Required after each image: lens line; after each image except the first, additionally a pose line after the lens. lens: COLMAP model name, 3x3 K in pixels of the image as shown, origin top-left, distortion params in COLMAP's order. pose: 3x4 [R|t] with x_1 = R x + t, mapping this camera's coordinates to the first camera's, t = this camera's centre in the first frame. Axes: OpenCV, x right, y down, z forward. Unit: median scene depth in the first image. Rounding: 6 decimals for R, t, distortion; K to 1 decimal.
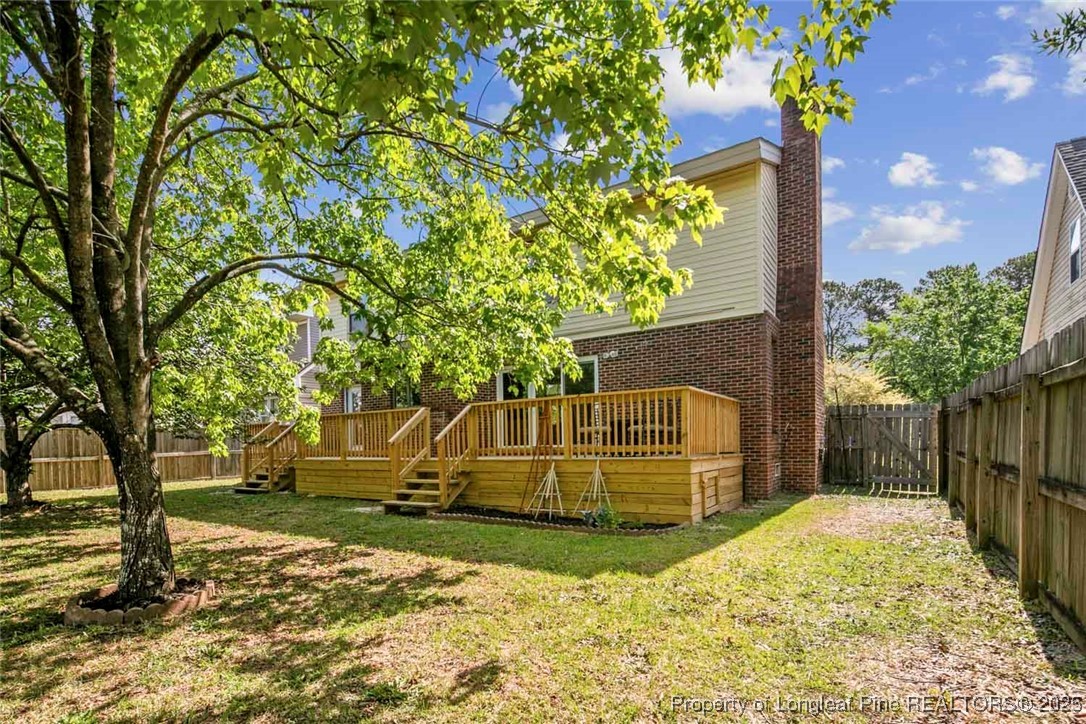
lens RADIAL K [[525.5, 0, 543.6], [0, 525.5, 422.6], [0, 0, 1]] dist [0.002299, 0.000483]
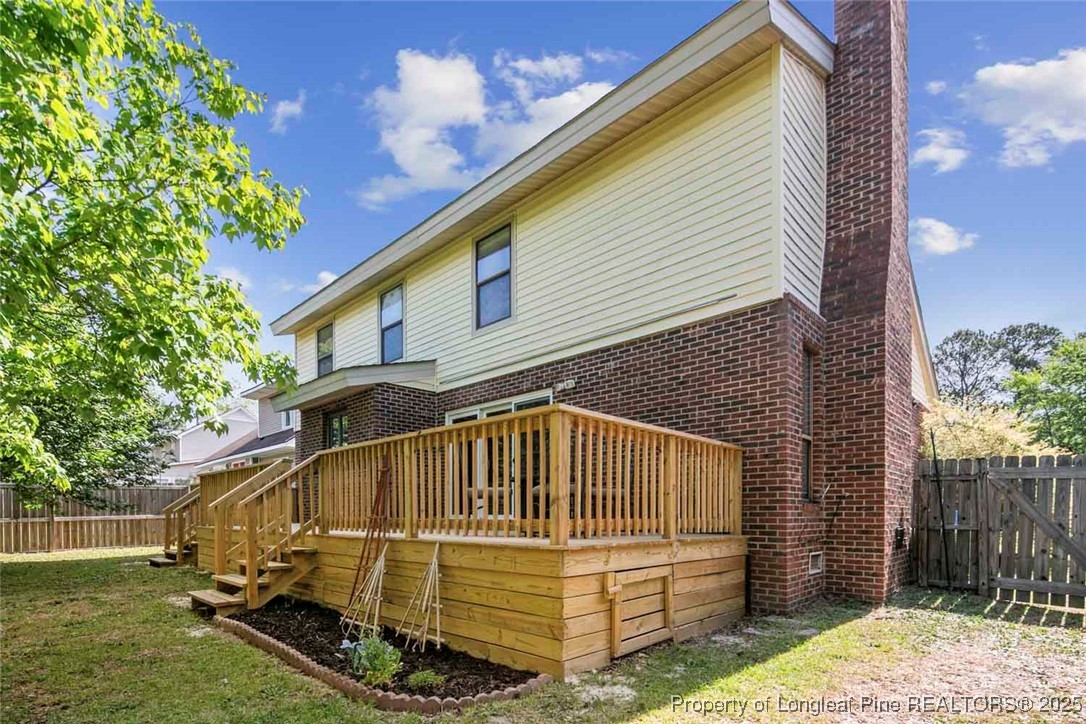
lens RADIAL K [[525.3, 0, 542.2], [0, 525.3, 489.7], [0, 0, 1]] dist [-0.000216, -0.001153]
pose [[0.983514, 0.010337, -0.180538, 0.233770], [-0.010743, 0.999941, -0.001271, 0.009250], [0.180514, 0.003190, 0.983567, 0.333260]]
